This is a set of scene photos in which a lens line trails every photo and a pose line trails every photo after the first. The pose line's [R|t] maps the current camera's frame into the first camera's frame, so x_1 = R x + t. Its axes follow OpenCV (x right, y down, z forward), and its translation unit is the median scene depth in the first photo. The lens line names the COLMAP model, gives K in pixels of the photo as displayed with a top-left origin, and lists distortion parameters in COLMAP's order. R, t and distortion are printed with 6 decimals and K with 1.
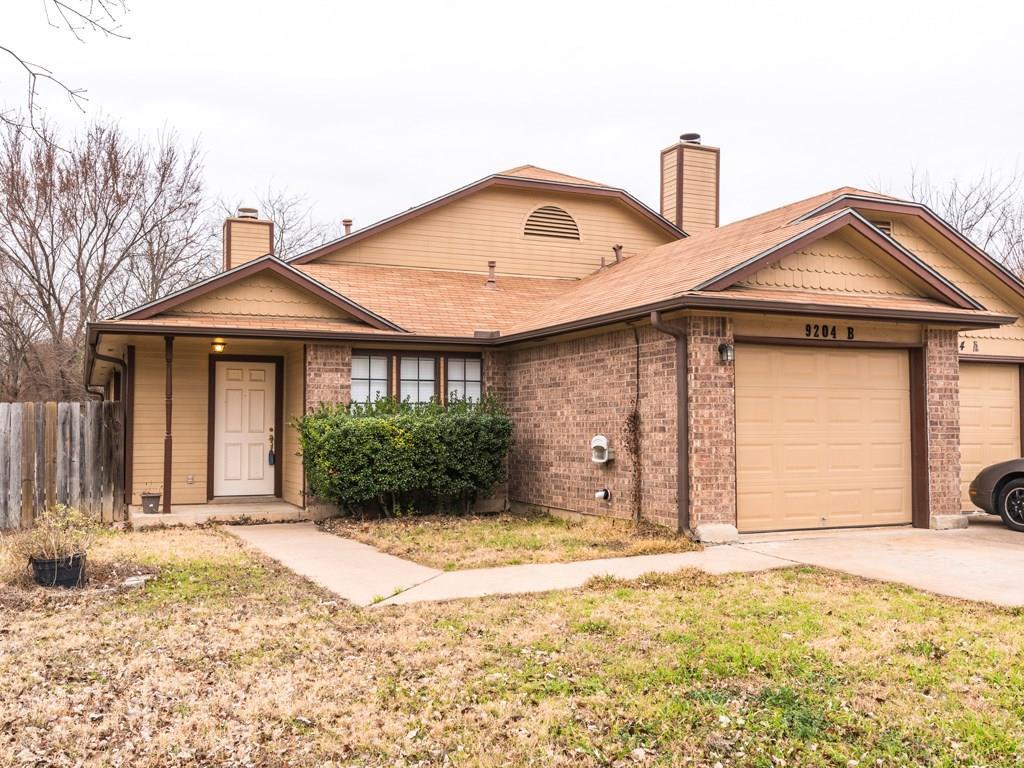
lens RADIAL K [[961.6, 0, 482.2], [0, 961.6, 384.3], [0, 0, 1]] dist [-0.000797, 0.000000]
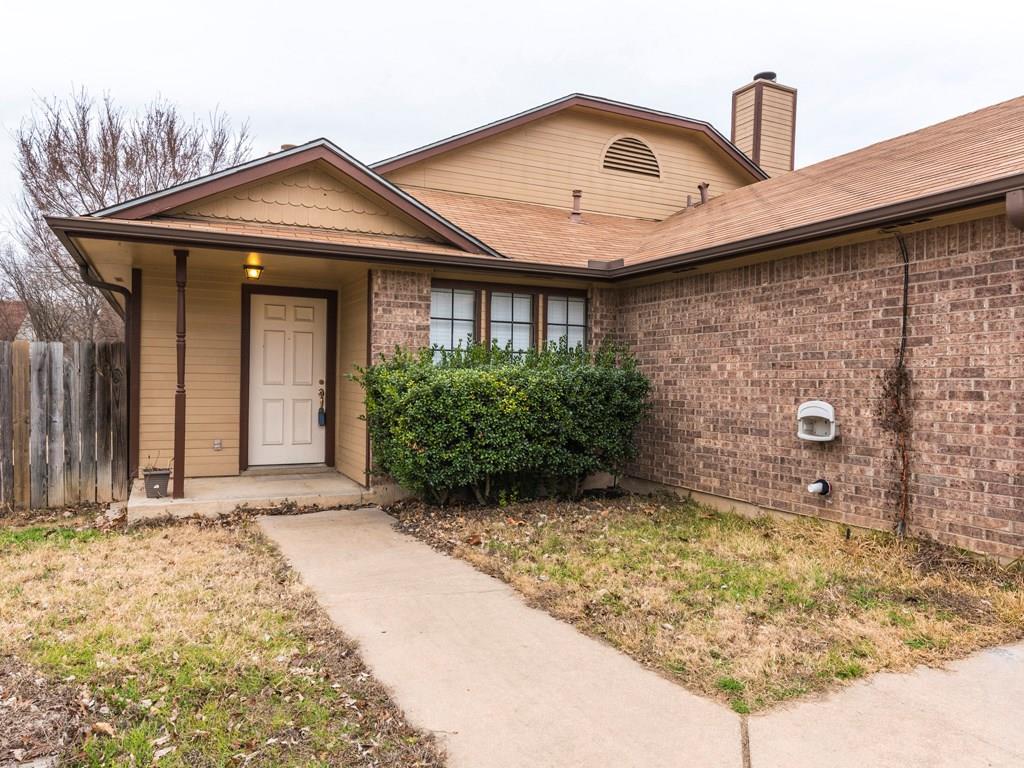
lens RADIAL K [[687.4, 0, 483.1], [0, 687.4, 385.5], [0, 0, 1]] dist [0.000675, 0.002917]
pose [[0.999247, 0.015049, 0.035750, -0.118878], [-0.017044, 0.998274, 0.056193, 0.017490], [-0.034843, -0.056760, 0.997780, 0.478119]]
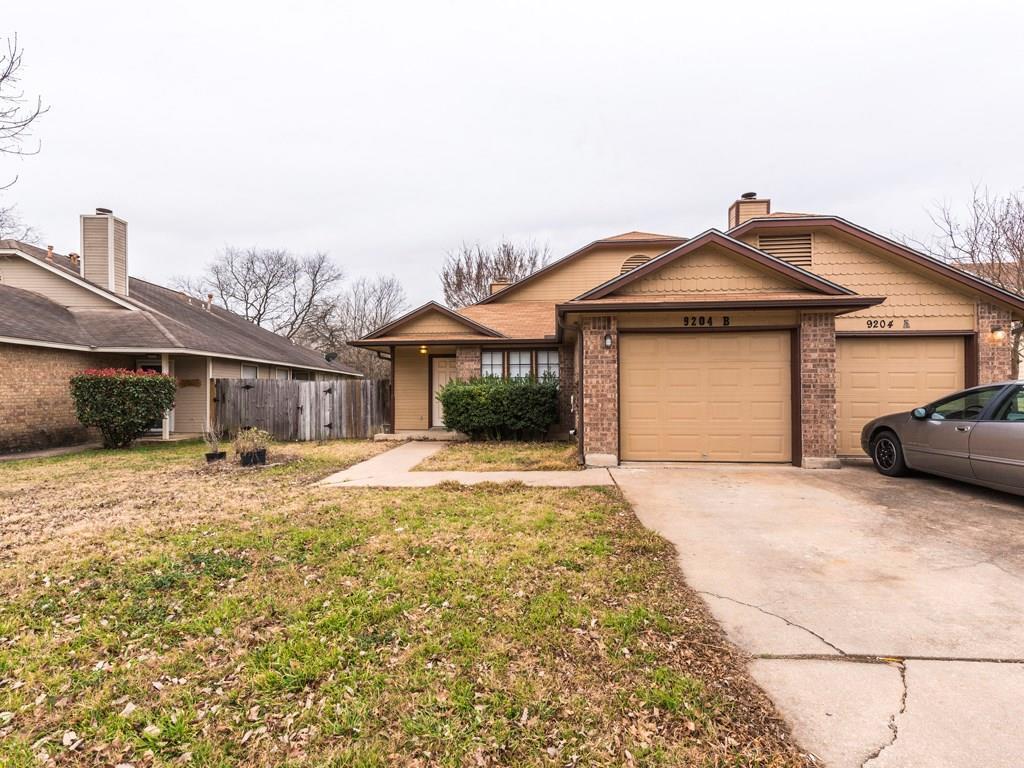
lens RADIAL K [[500.3, 0, 515.9], [0, 500.3, 389.9], [0, 0, 1]] dist [0.000094, -0.000409]
pose [[0.878352, -0.005069, -0.477988, 0.400516], [0.025360, 0.999030, 0.036005, 0.009989], [0.477341, -0.043747, 0.877628, 0.199438]]
